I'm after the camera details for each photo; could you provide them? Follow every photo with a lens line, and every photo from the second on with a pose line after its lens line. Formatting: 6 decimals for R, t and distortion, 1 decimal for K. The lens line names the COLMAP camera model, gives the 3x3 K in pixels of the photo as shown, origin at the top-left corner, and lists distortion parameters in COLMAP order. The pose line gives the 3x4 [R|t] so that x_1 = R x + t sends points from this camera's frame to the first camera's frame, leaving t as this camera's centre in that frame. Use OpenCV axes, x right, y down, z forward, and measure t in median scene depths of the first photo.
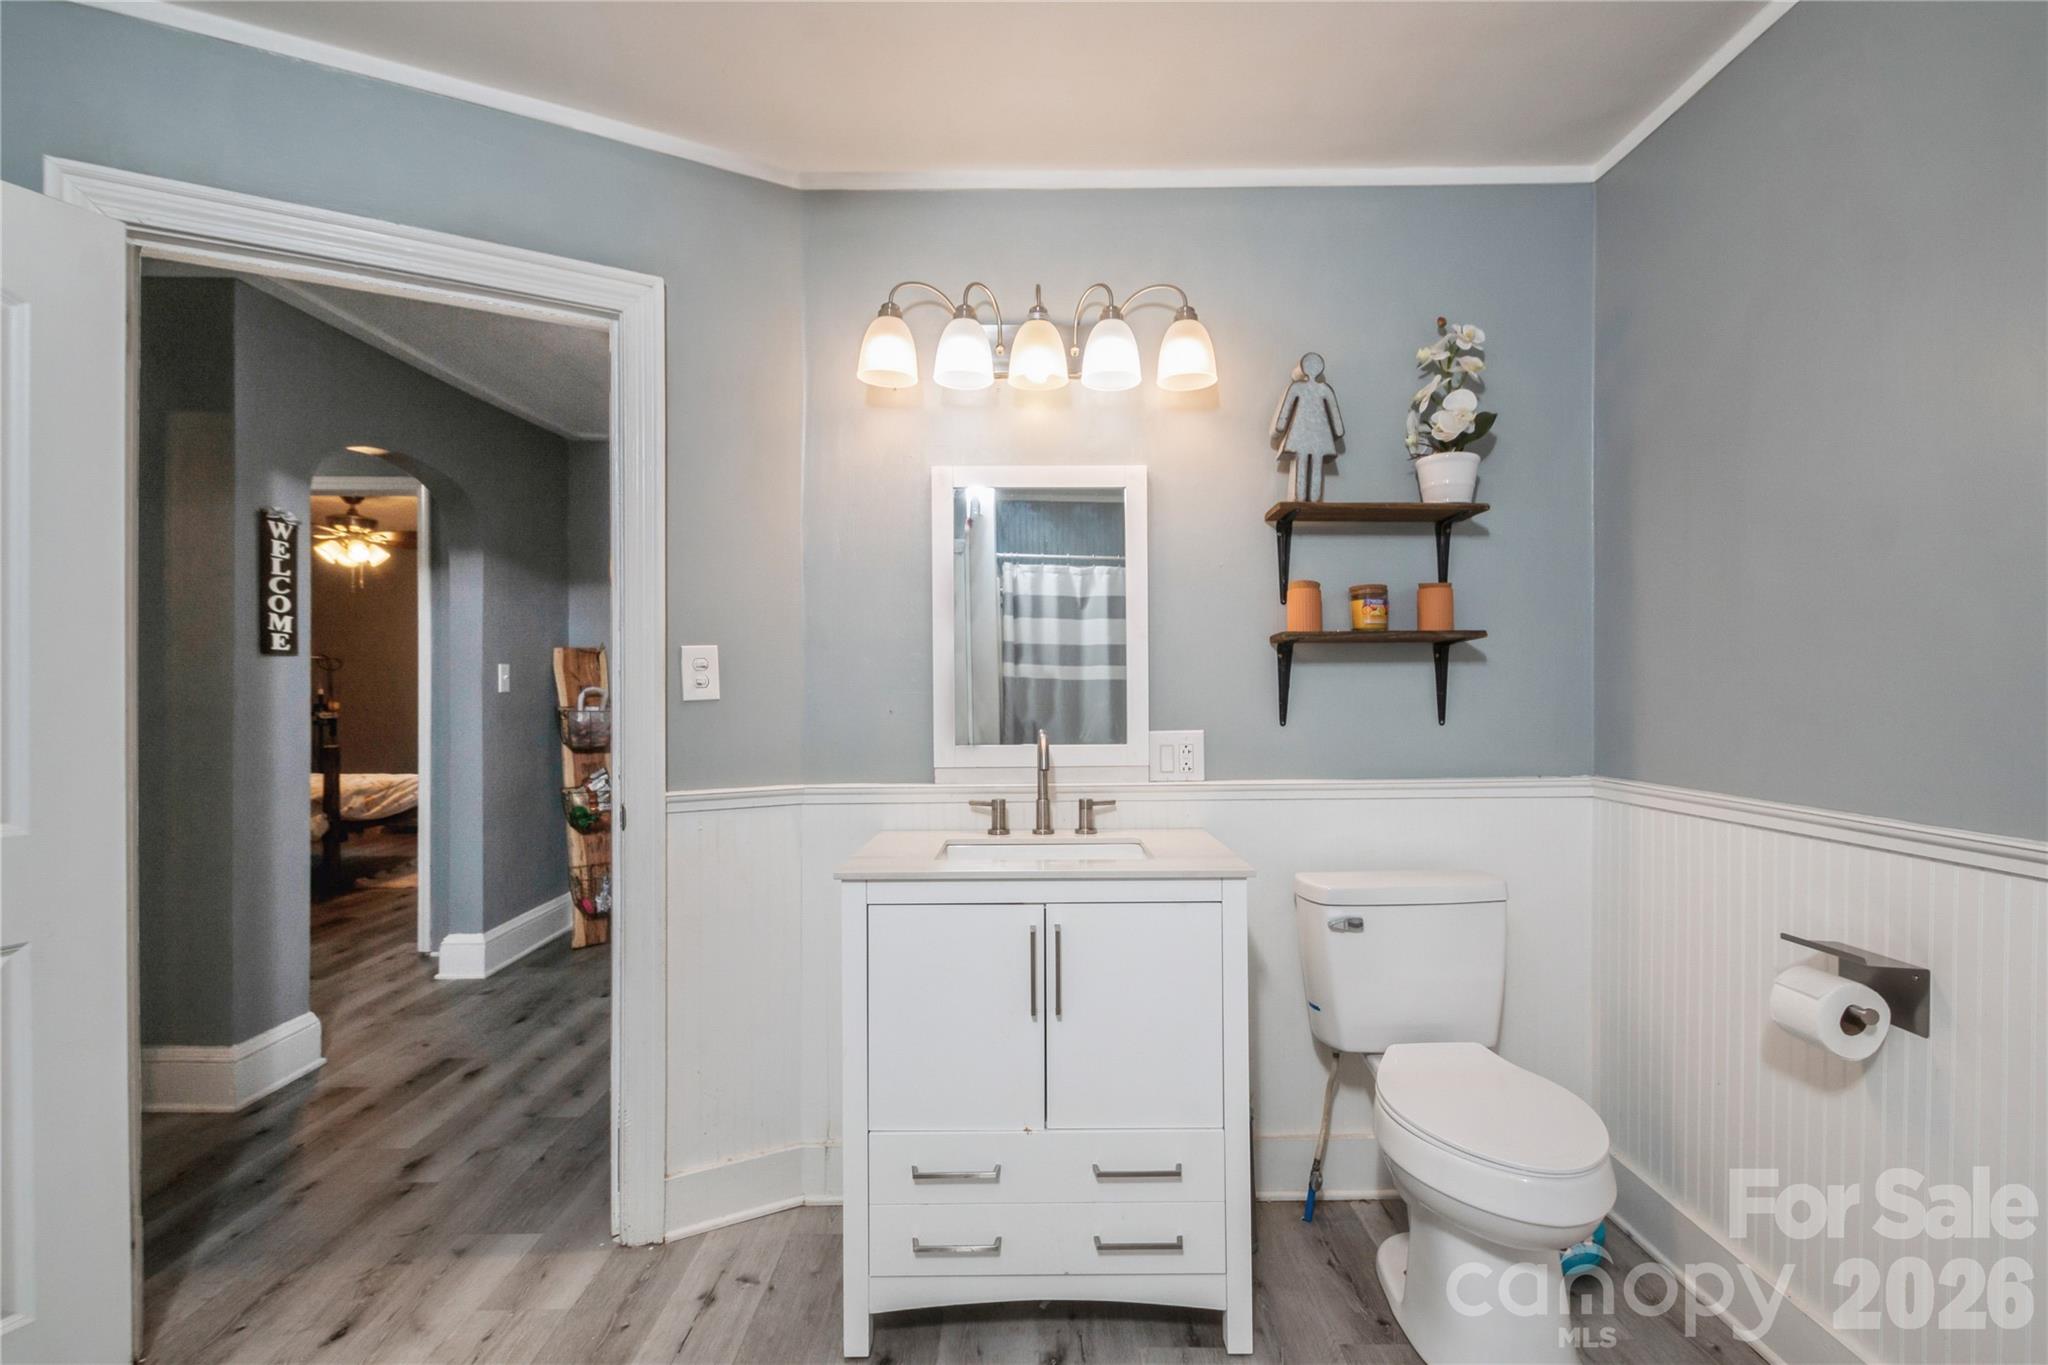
lens RADIAL K [[969.1, 0, 1026.2], [0, 969.1, 675.6], [0, 0, 1]] dist [0.002376, 0.000310]
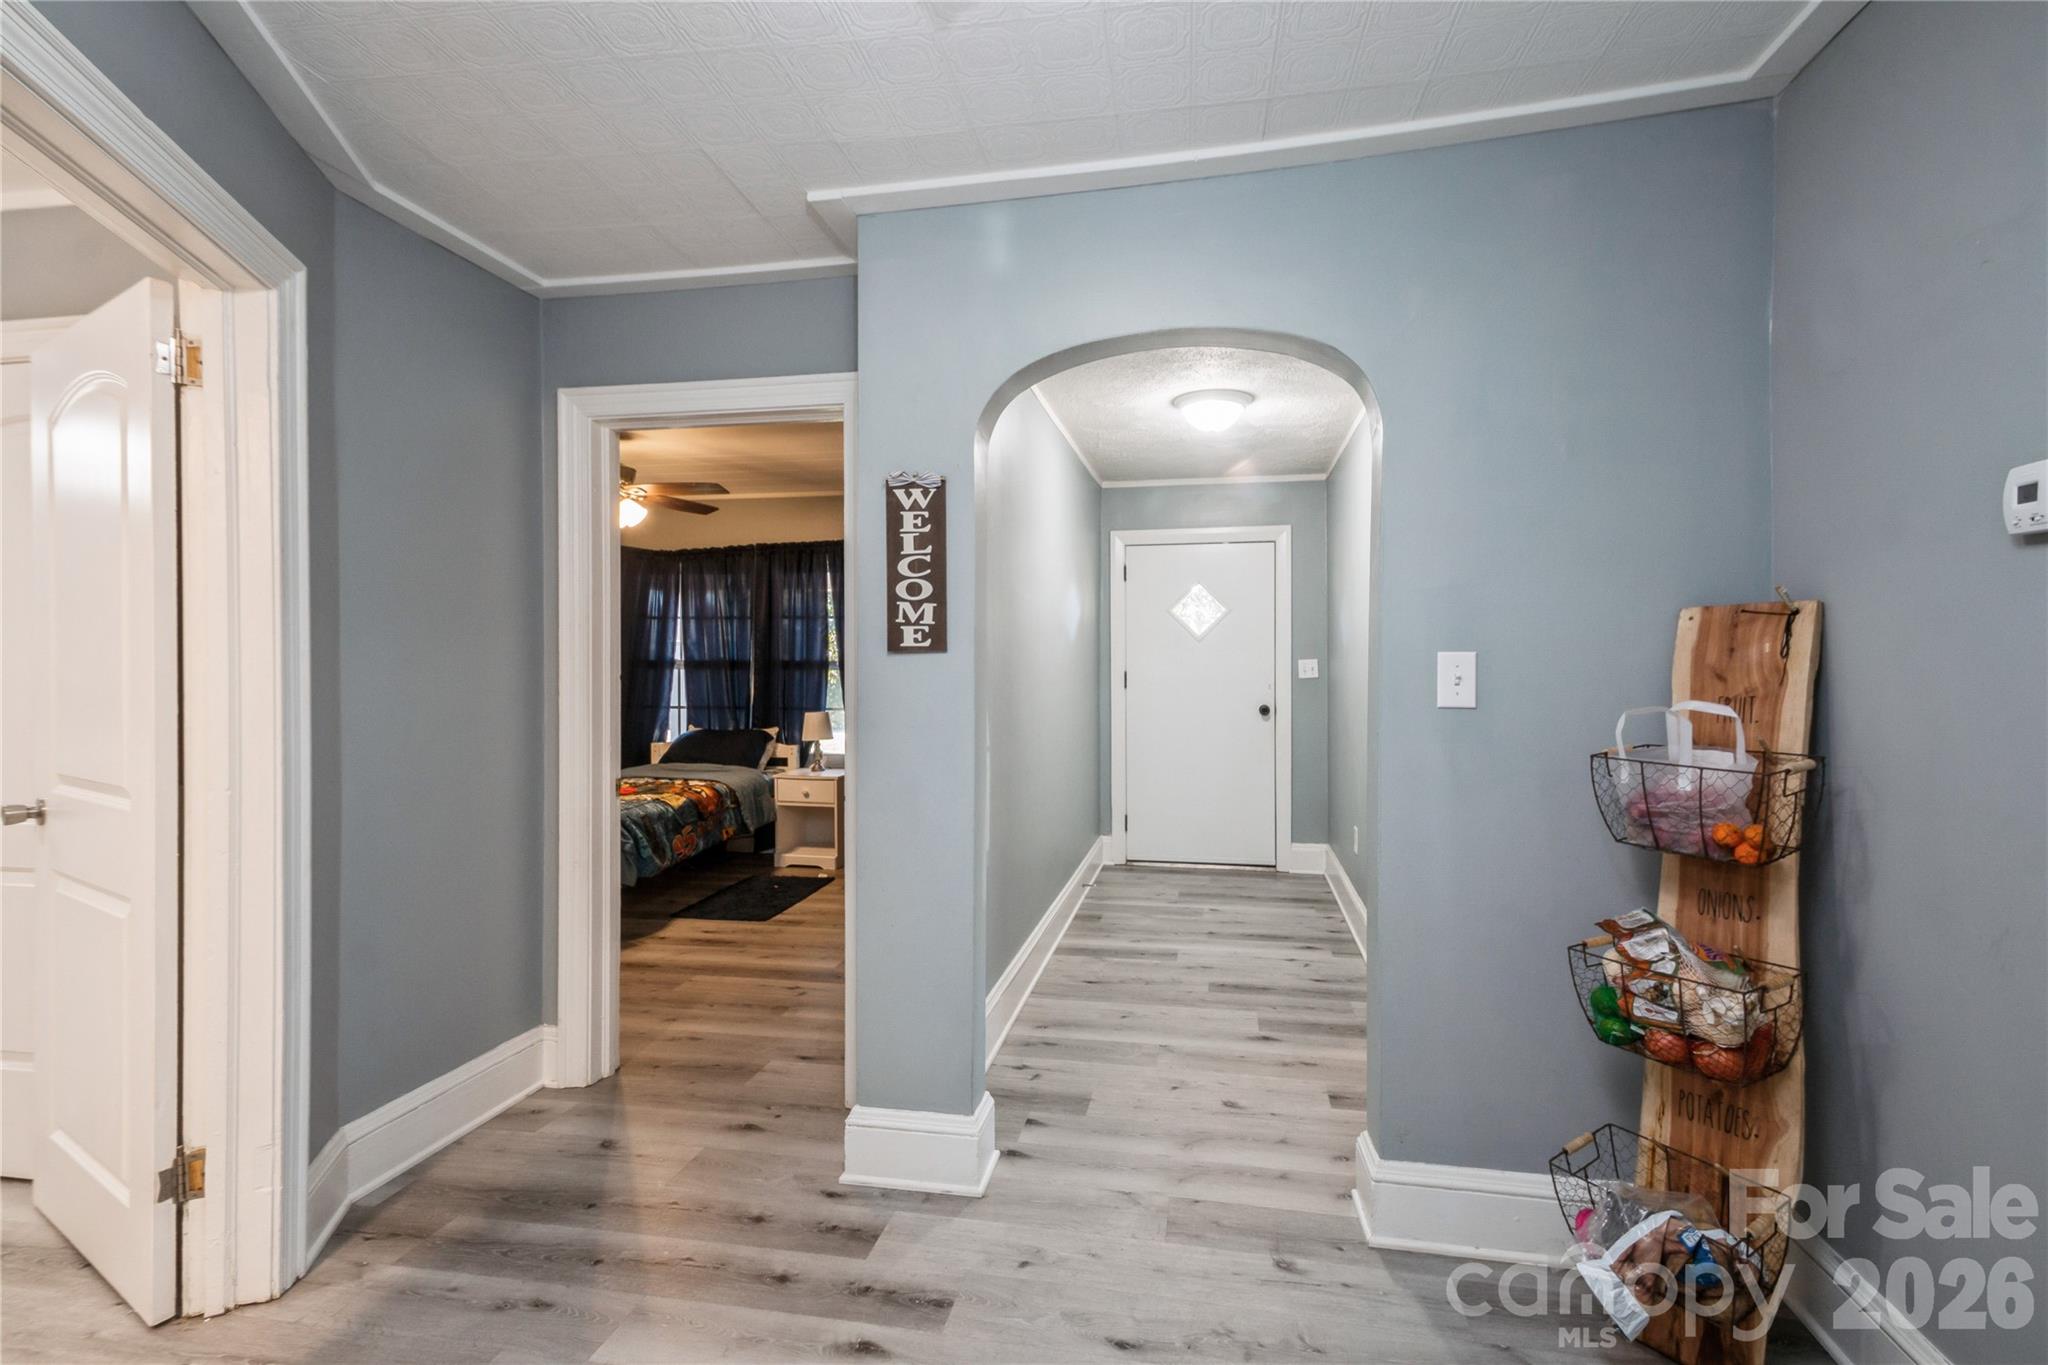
lens RADIAL K [[946.7, 0, 1029.6], [0, 946.7, 674.6], [0, 0, 1]] dist [0.028663, 0.000062]
pose [[-0.184798, 0.000314, -0.982776, -0.010315], [0.007823, 0.999969, -0.001151, -0.001257], [0.982745, -0.007901, -0.184795, 1.239364]]
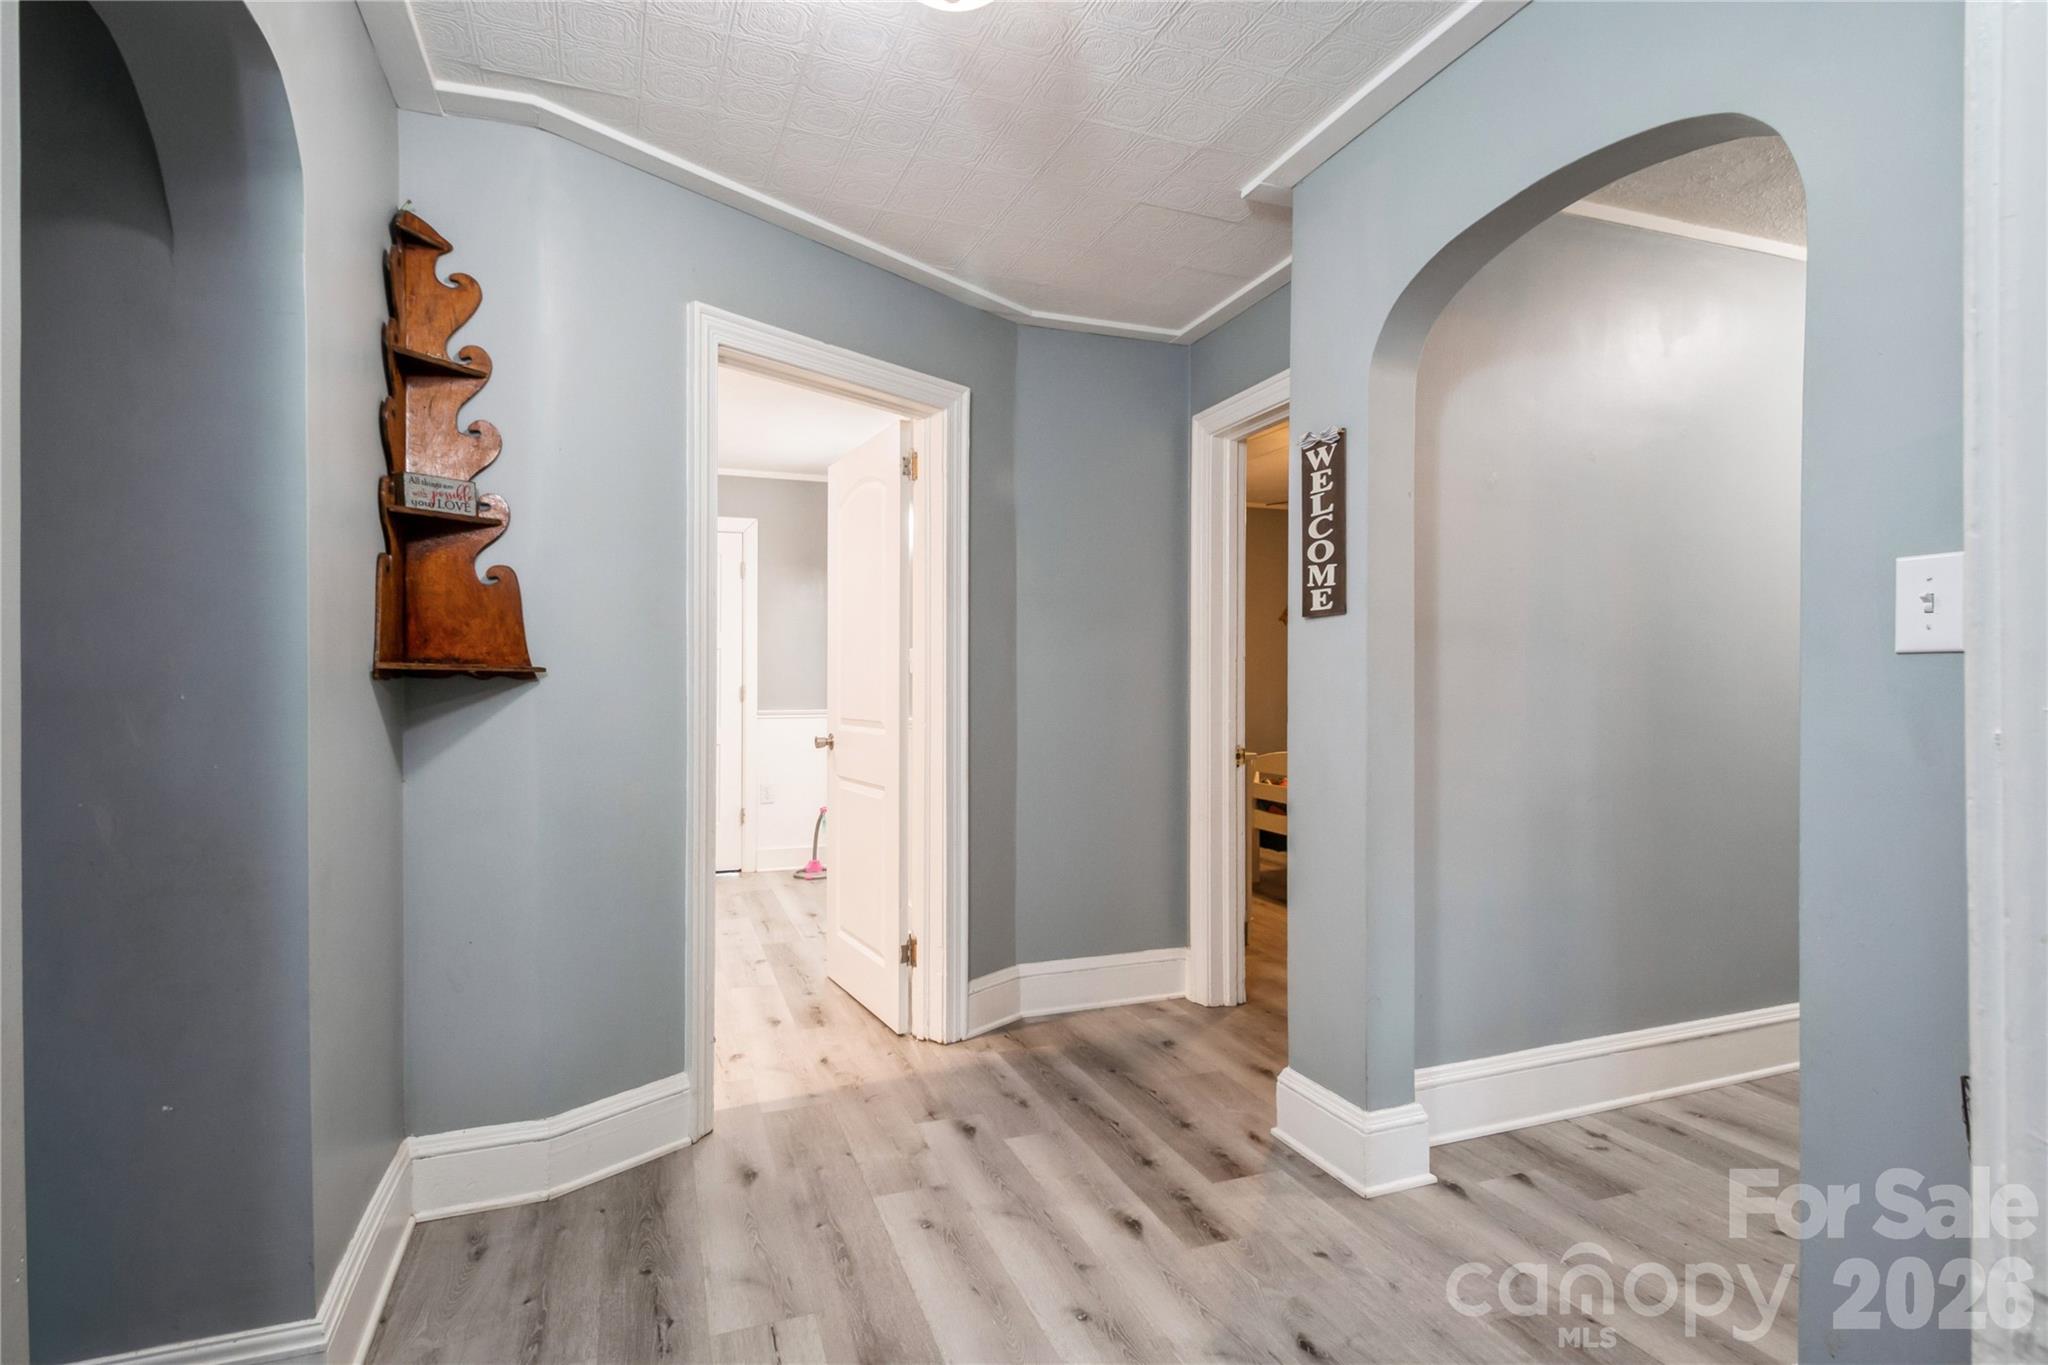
lens RADIAL K [[1010.6, 0, 1040.8], [0, 1010.6, 689.4], [0, 0, 1]] dist [-0.002895, -0.000503]
pose [[-0.925899, 0.002423, -0.377765, -0.251048], [0.004922, 0.999972, -0.005650, 0.041067], [0.377740, -0.007091, -0.925884, 1.668466]]
